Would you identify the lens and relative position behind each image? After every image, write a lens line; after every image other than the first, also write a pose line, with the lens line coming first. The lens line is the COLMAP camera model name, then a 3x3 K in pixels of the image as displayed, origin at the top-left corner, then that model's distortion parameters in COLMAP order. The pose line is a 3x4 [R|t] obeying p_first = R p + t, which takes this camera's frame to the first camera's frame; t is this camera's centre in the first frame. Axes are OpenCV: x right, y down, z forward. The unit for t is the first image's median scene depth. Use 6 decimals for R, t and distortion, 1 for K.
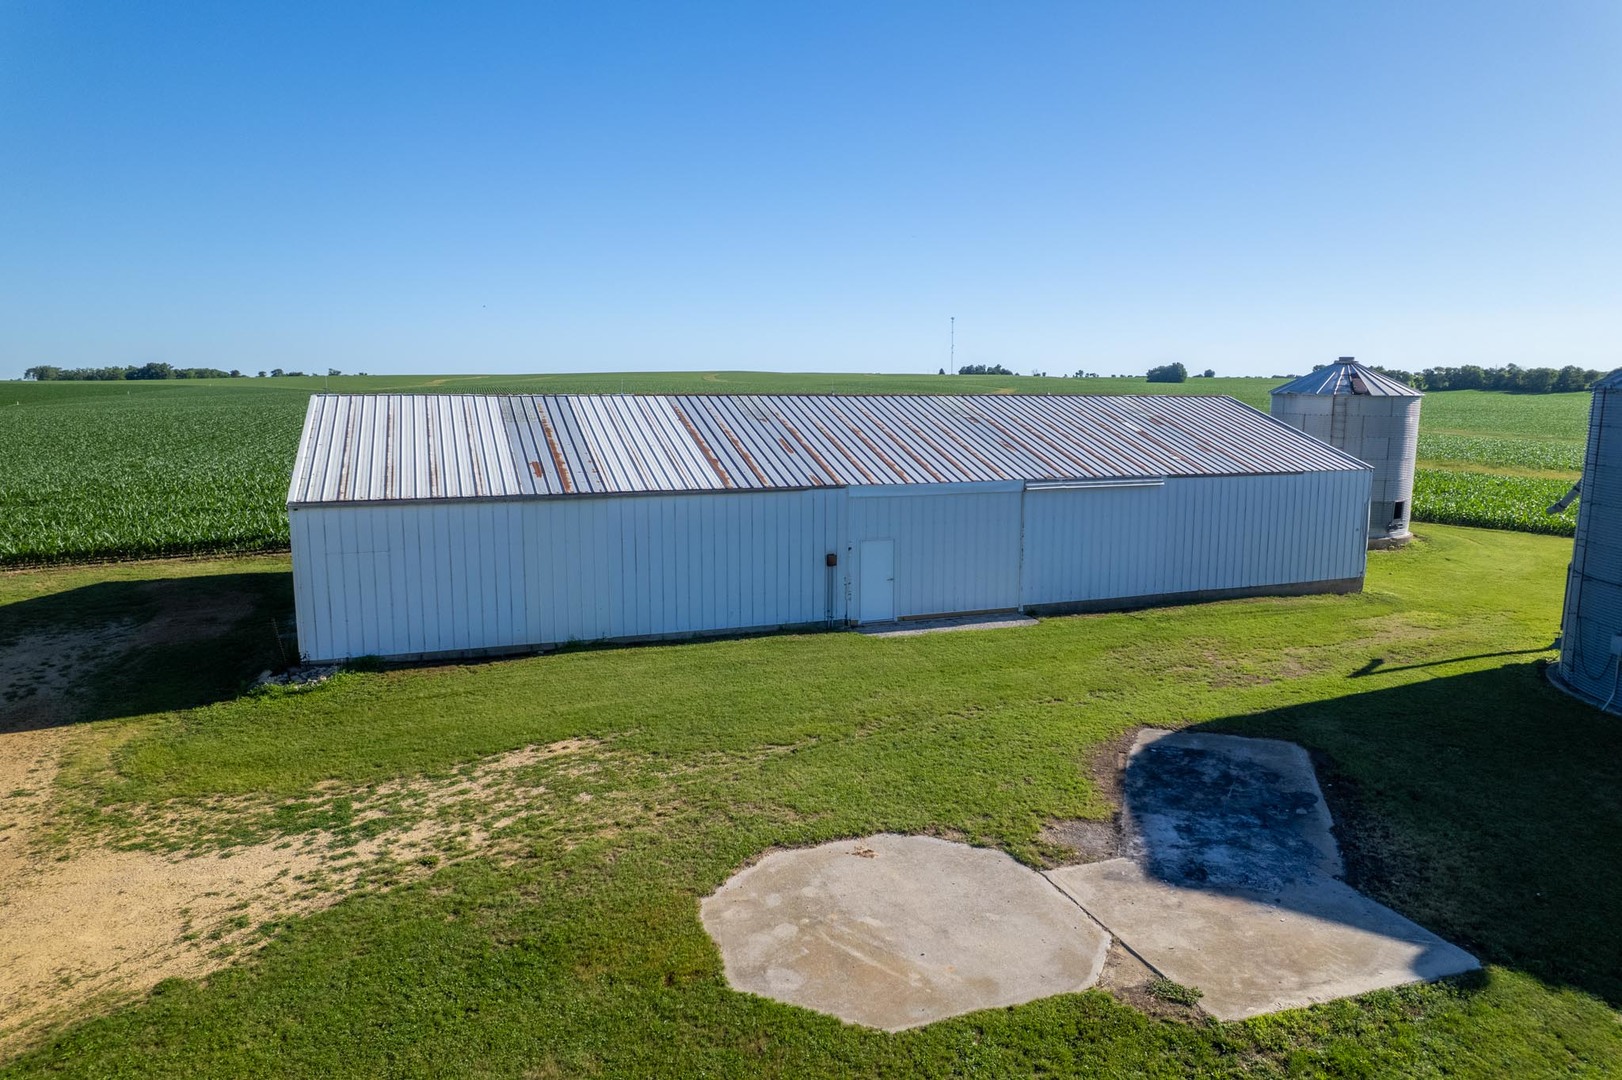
lens RADIAL K [[1040.2, 0, 818.2], [0, 1040.2, 549.7], [0, 0, 1]] dist [-0.082783, 0.077918]
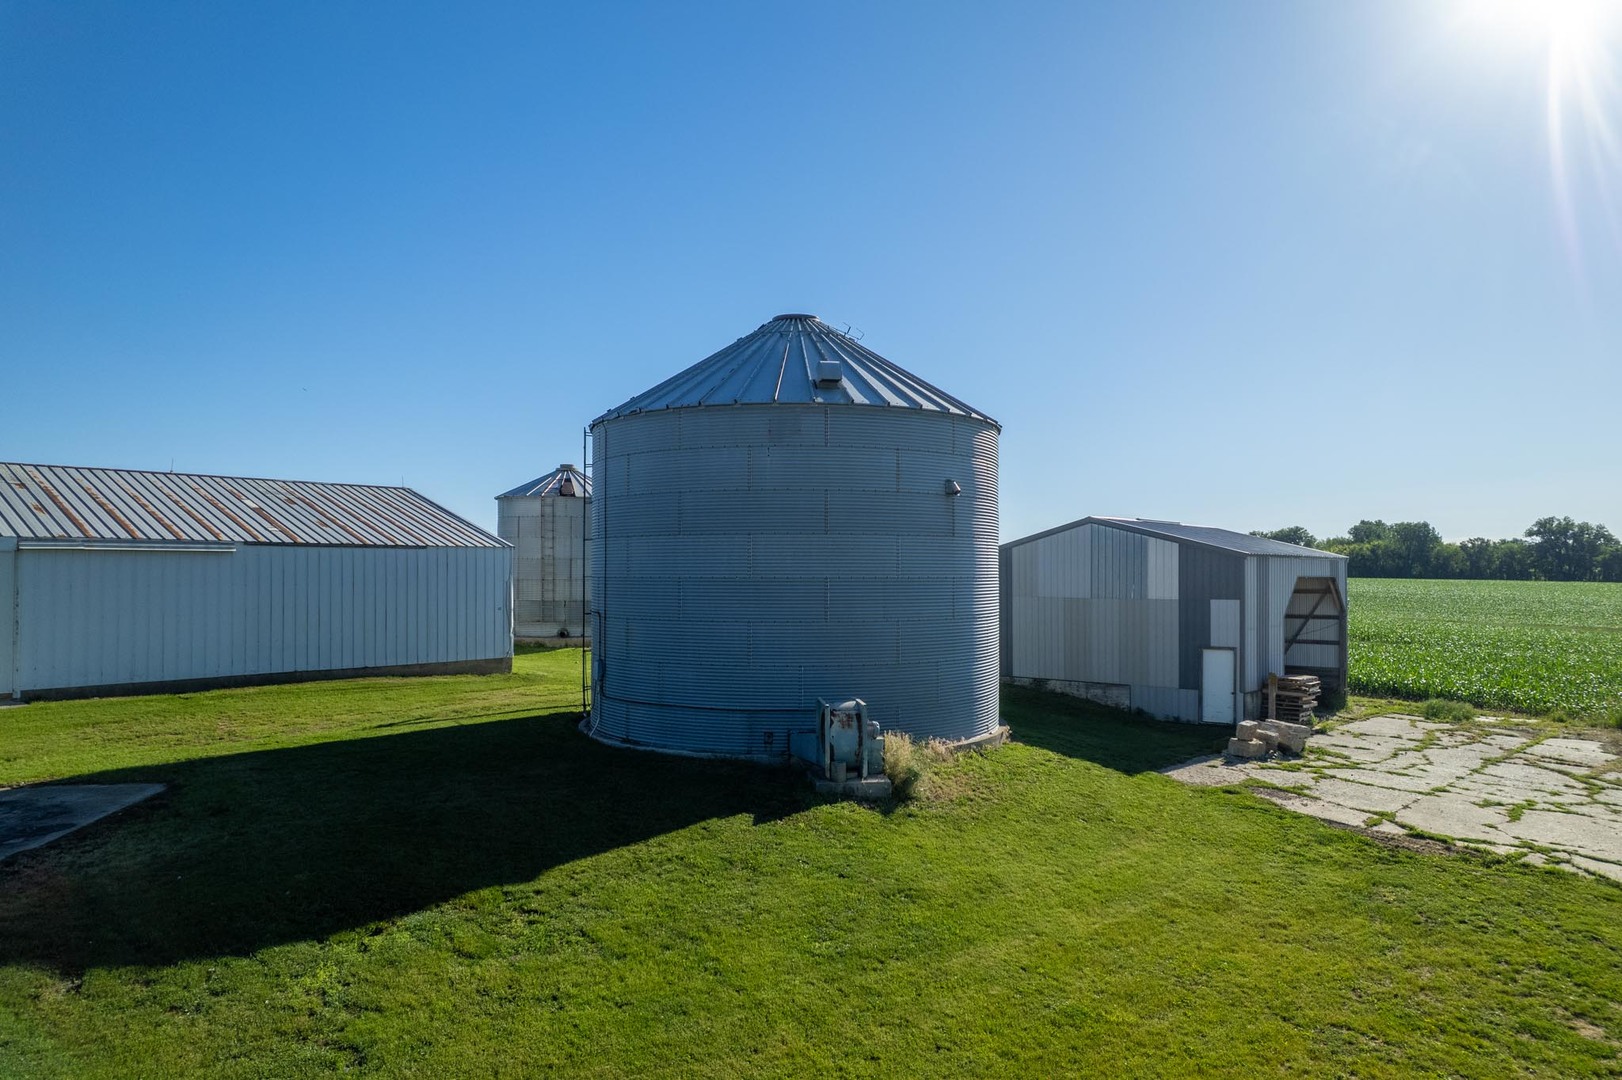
lens RADIAL K [[1040.2, 0, 818.2], [0, 1040.2, 549.7], [0, 0, 1]] dist [-0.082783, 0.077918]
pose [[0.881920, 0.012239, 0.471240, 0.361642], [0.068302, 0.985796, -0.153430, 0.107385], [-0.466424, 0.167499, 0.868558, -0.019530]]
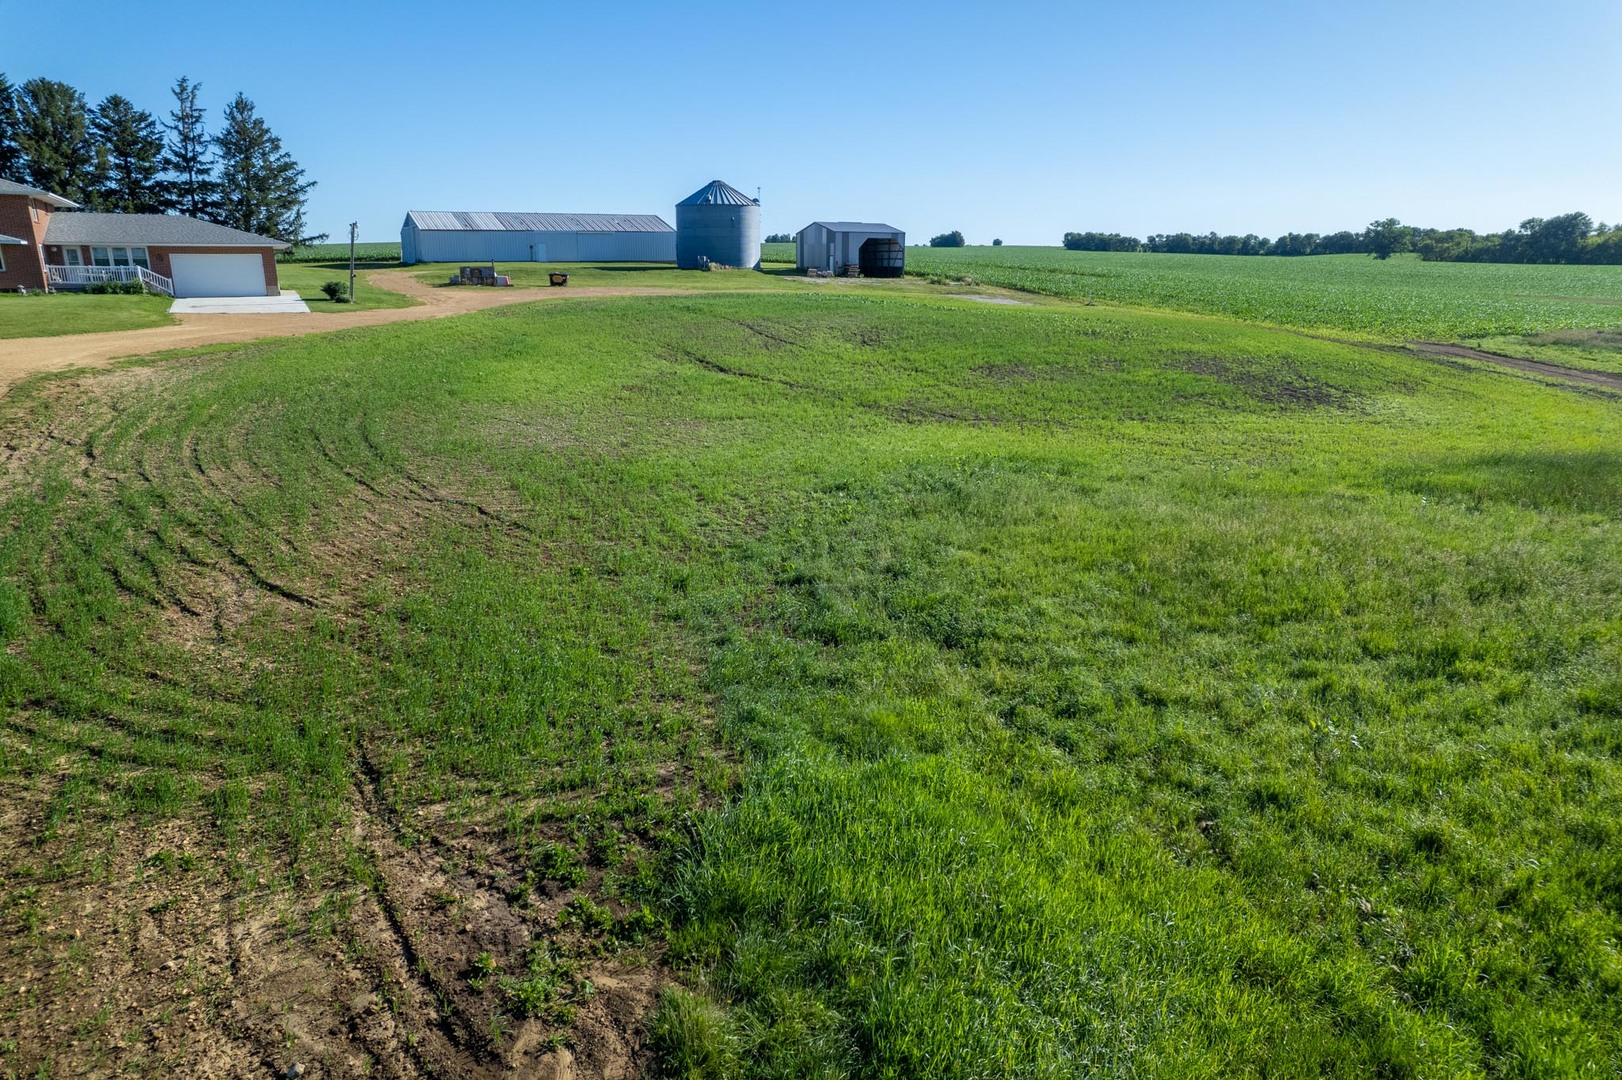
lens RADIAL K [[1040.2, 0, 818.2], [0, 1040.2, 549.7], [0, 0, 1]] dist [-0.082783, 0.077918]
pose [[0.987076, -0.037260, 0.155864, 0.453592], [0.018952, 0.992911, 0.117340, 0.738628], [-0.159131, -0.112869, 0.980784, -3.396937]]
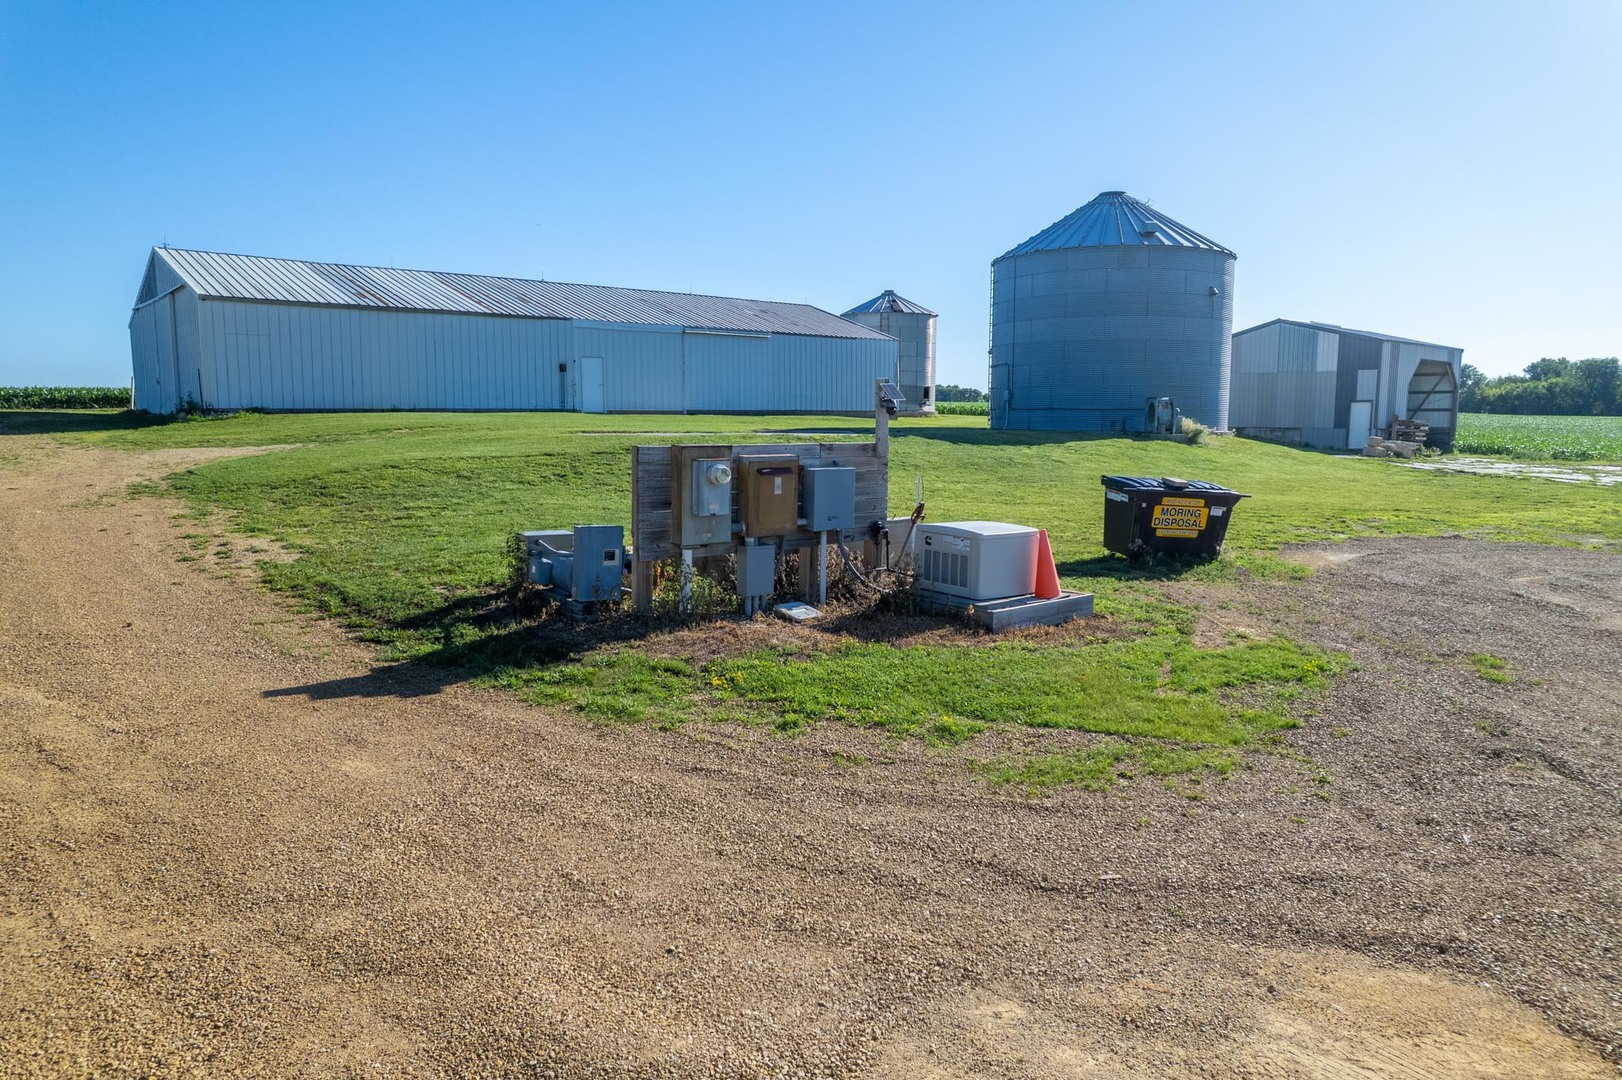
lens RADIAL K [[1056.7, 0, 828.8], [0, 1056.7, 563.0], [0, 0, 1]] dist [-0.111510, 0.124149]
pose [[0.930125, -0.049868, 0.363840, -0.173988], [0.055067, 0.998475, -0.003925, 0.285344], [-0.363090, 0.023687, 0.931453, -0.492538]]
